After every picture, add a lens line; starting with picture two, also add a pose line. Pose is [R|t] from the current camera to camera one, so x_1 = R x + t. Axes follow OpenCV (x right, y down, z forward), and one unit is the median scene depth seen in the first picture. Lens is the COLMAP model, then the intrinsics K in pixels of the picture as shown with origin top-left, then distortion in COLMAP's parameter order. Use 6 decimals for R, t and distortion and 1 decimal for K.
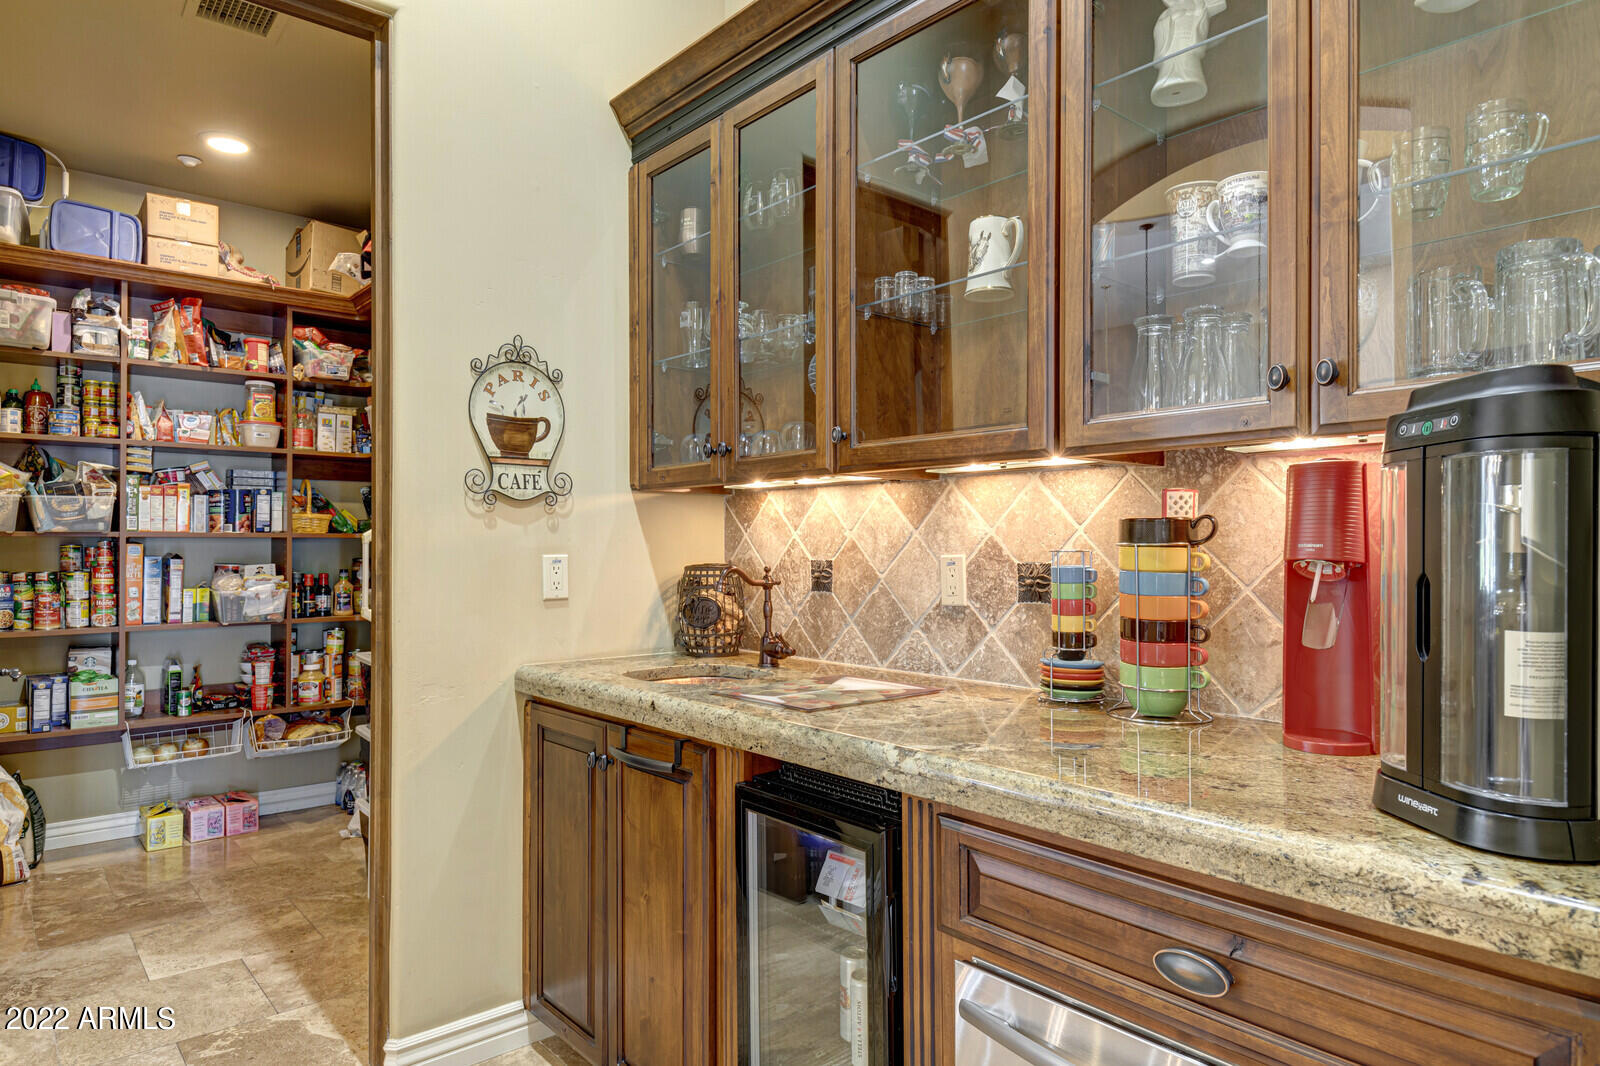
lens RADIAL K [[969.1, 0, 803.1], [0, 969.1, 539.3], [0, 0, 1]] dist [0.007121, 0.000196]
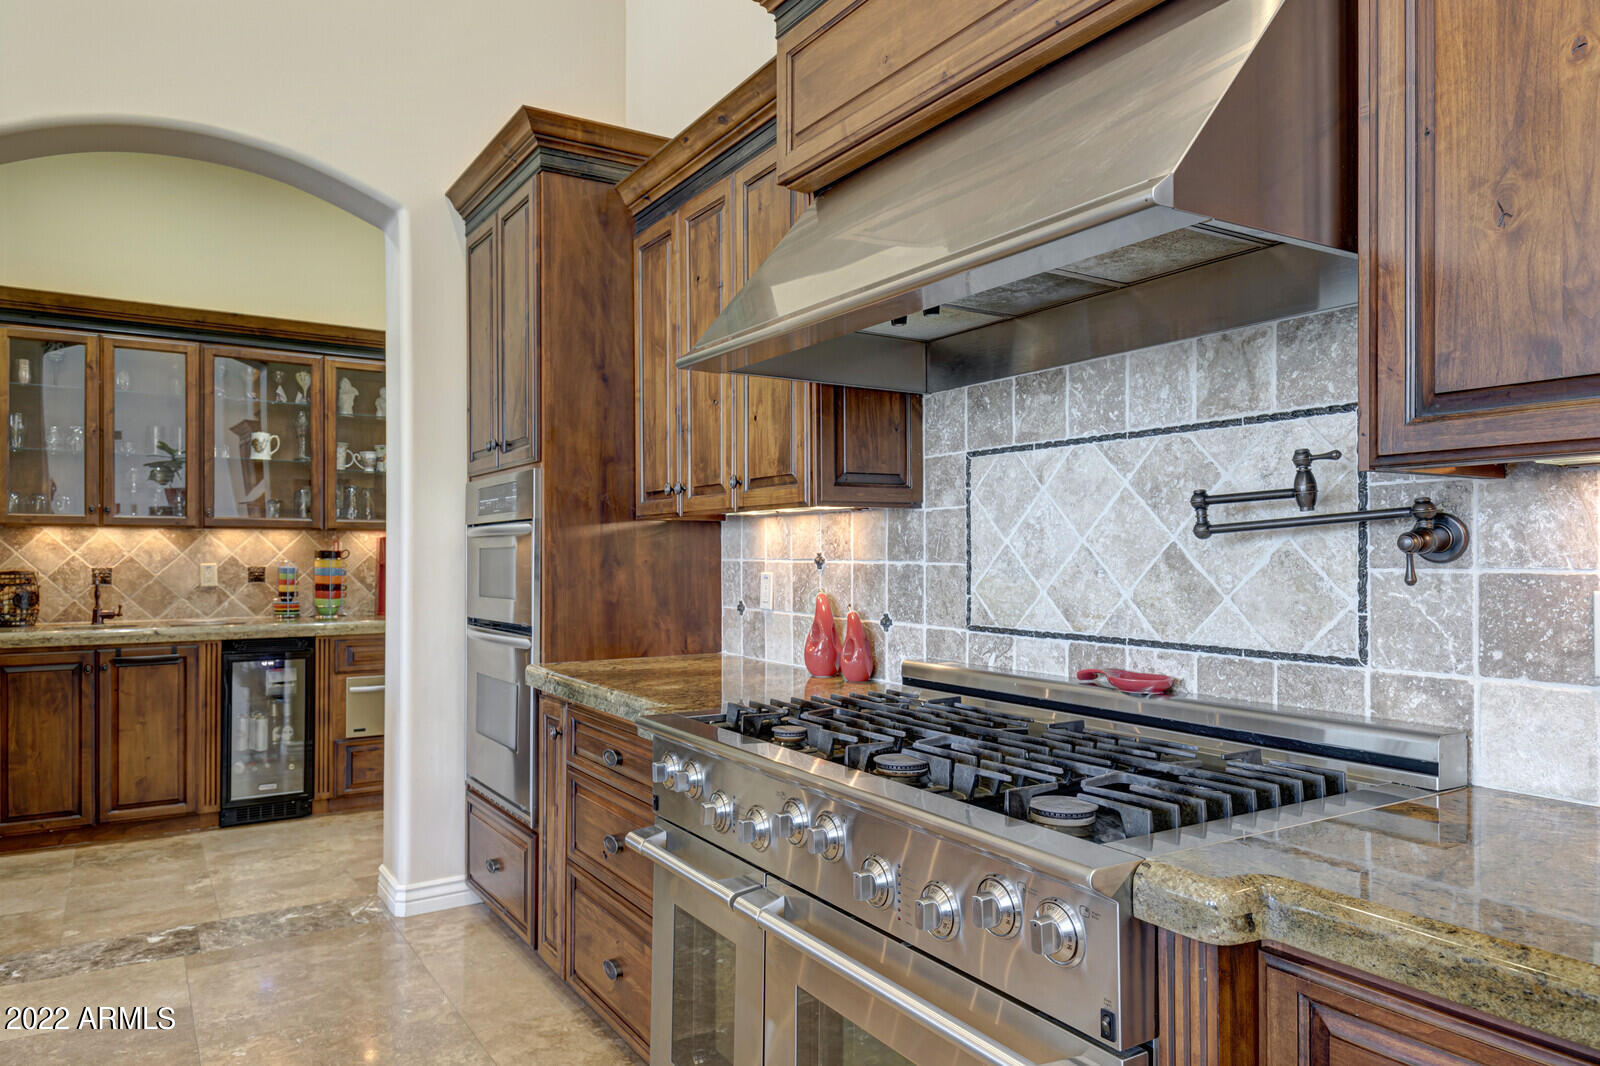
lens RADIAL K [[1070.4, 0, 801.4], [0, 1070.4, 541.6], [0, 0, 1]] dist [0.003803, 0.000749]
pose [[0.162530, 0.009690, 0.986656, -2.044029], [-0.007223, 0.999937, -0.008630, -0.023241], [-0.986677, -0.005724, 0.162590, -0.747909]]
